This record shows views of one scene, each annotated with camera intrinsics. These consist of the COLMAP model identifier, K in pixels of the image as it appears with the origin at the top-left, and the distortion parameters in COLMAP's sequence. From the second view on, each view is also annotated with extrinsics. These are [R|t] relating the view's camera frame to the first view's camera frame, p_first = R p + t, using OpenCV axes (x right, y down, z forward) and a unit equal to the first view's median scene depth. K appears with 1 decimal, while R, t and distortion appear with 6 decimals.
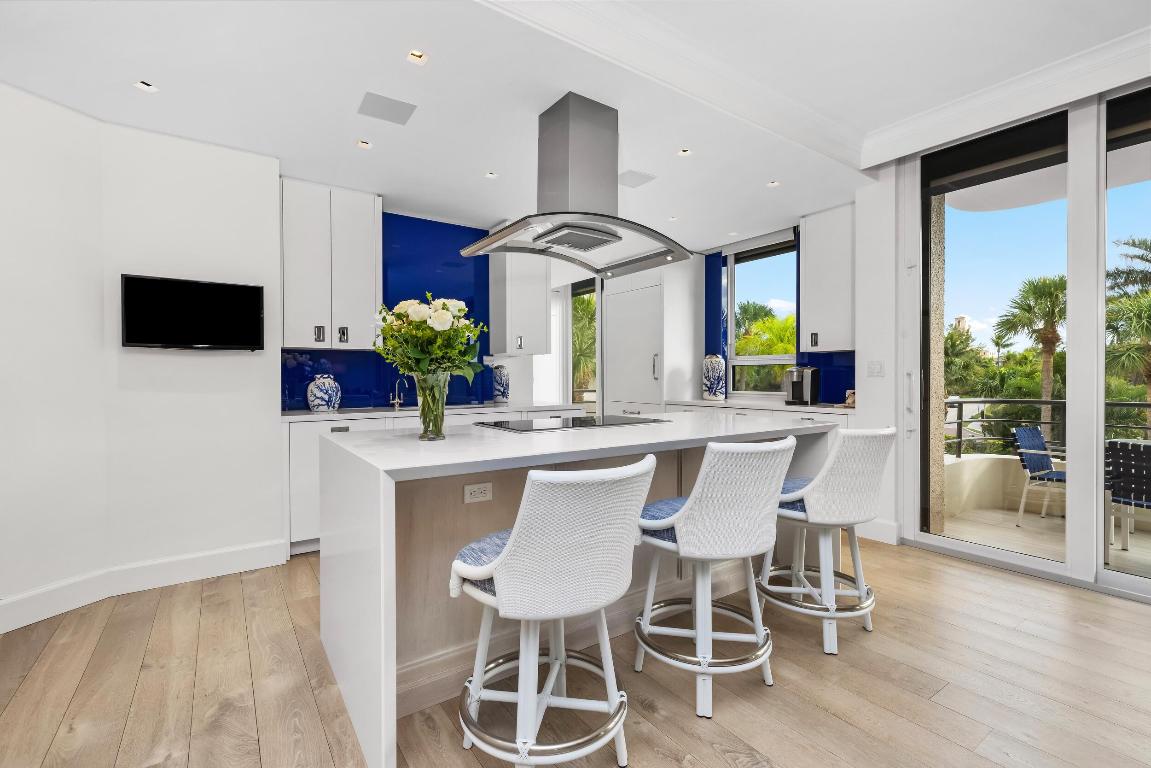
lens RADIAL K [[511.9, 0, 572.6], [0, 511.9, 380.6], [0, 0, 1]] dist [-0.001209, 0.000693]
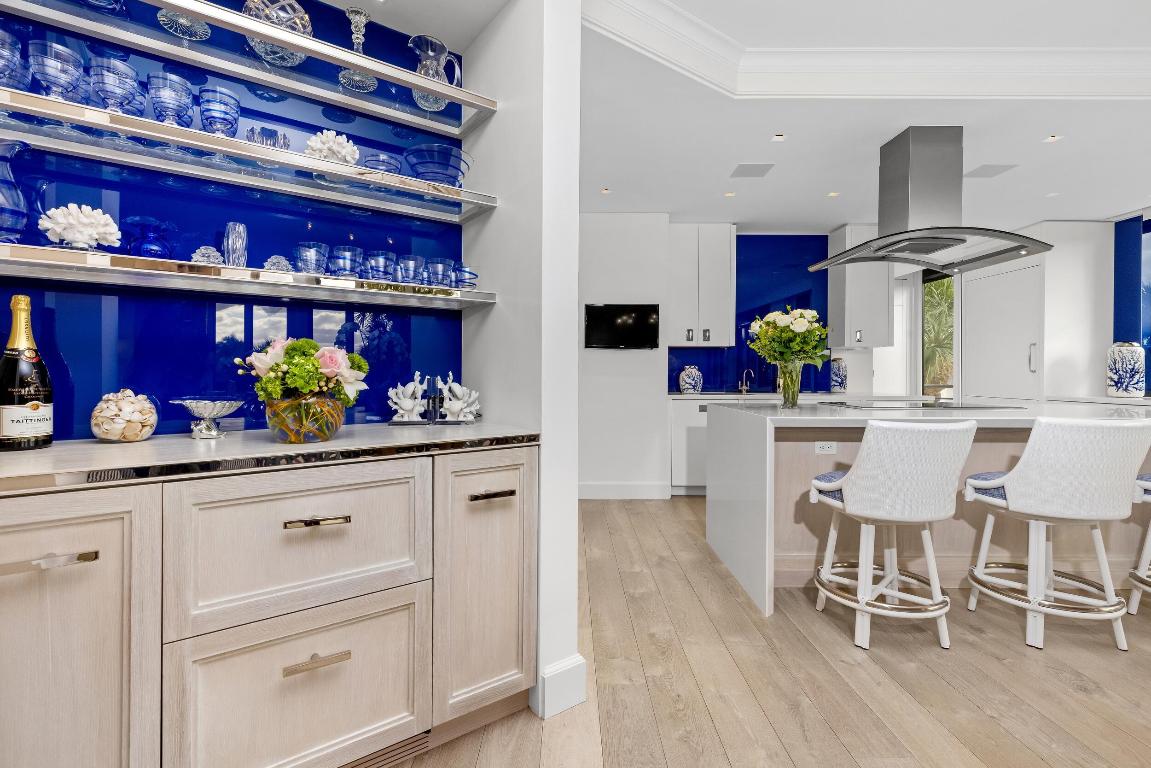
lens RADIAL K [[511.9, 0, 575.2], [0, 511.9, 376.0], [0, 0, 1]] dist [-0.001209, 0.000693]
pose [[0.823194, 0.009175, -0.567686, 0.026475], [-0.008809, 0.999955, 0.003387, 0.016088], [0.567692, 0.002213, 0.823238, -0.333572]]
